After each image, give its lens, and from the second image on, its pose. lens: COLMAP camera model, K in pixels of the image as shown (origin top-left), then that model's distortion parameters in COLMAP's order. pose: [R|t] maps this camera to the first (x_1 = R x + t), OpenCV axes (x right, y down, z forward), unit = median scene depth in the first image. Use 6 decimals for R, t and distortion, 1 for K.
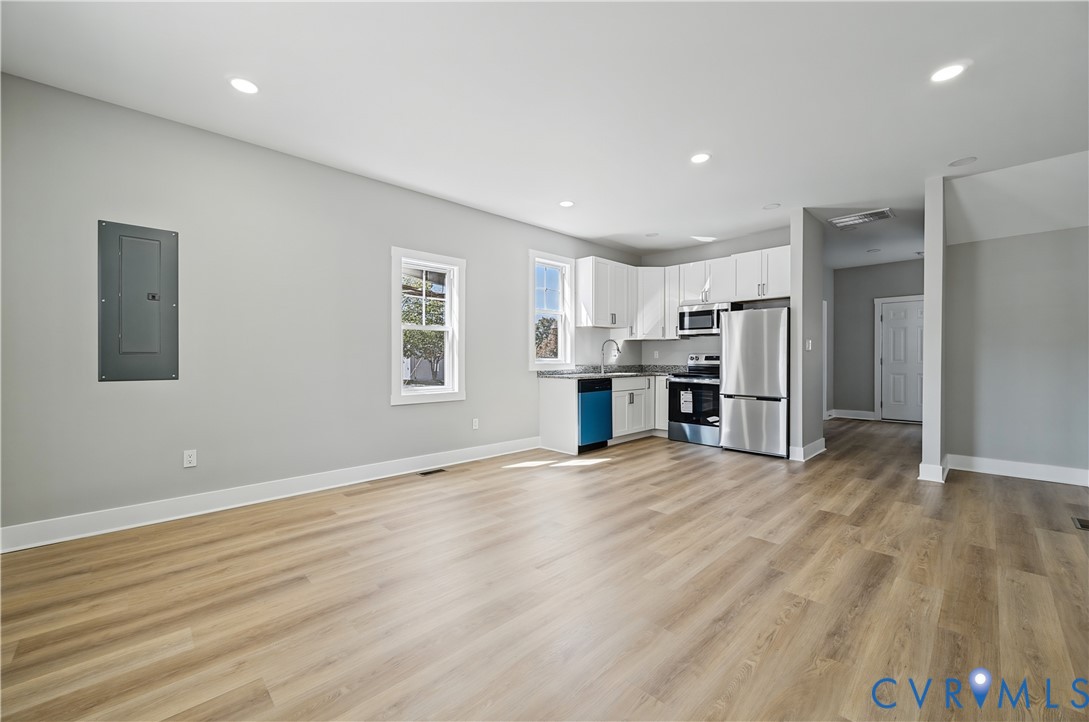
lens RADIAL K [[437.1, 0, 549.1], [0, 437.1, 361.1], [0, 0, 1]] dist [0.001549, 0.000142]
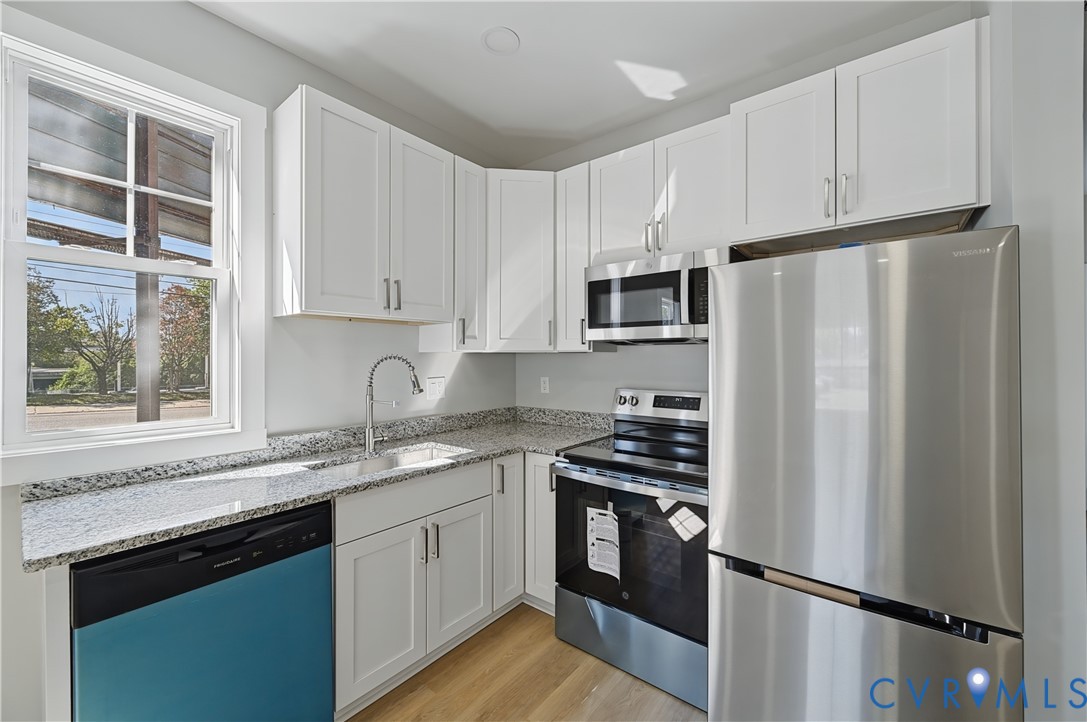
lens RADIAL K [[429.7, 0, 545.0], [0, 429.7, 359.0], [0, 0, 1]] dist [-0.000801, -0.000105]
pose [[0.993340, -0.000044, 0.115216, 0.249718], [0.000922, 0.999971, -0.007564, -0.048239], [-0.115213, 0.007620, 0.993312, 0.727919]]
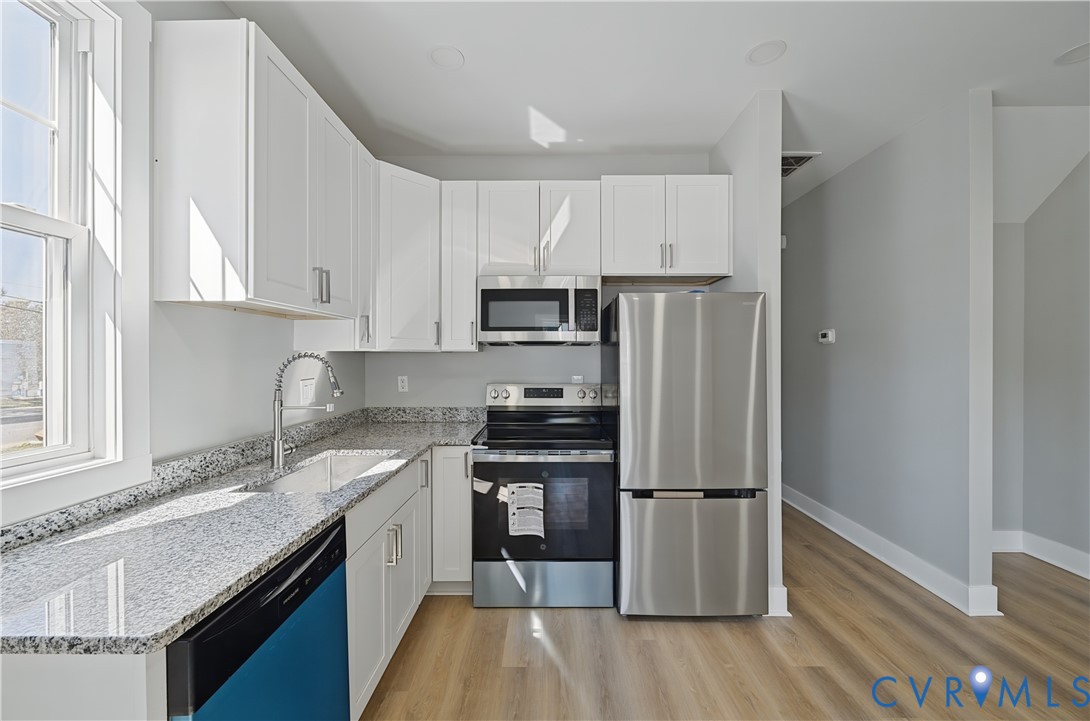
lens RADIAL K [[433.7, 0, 545.0], [0, 433.7, 360.5], [0, 0, 1]] dist [0.001876, -0.000072]
pose [[0.708050, -0.004088, 0.706150, 0.048644], [0.005596, 0.999984, 0.000177, -0.048316], [-0.706140, 0.003826, 0.708062, 0.753524]]
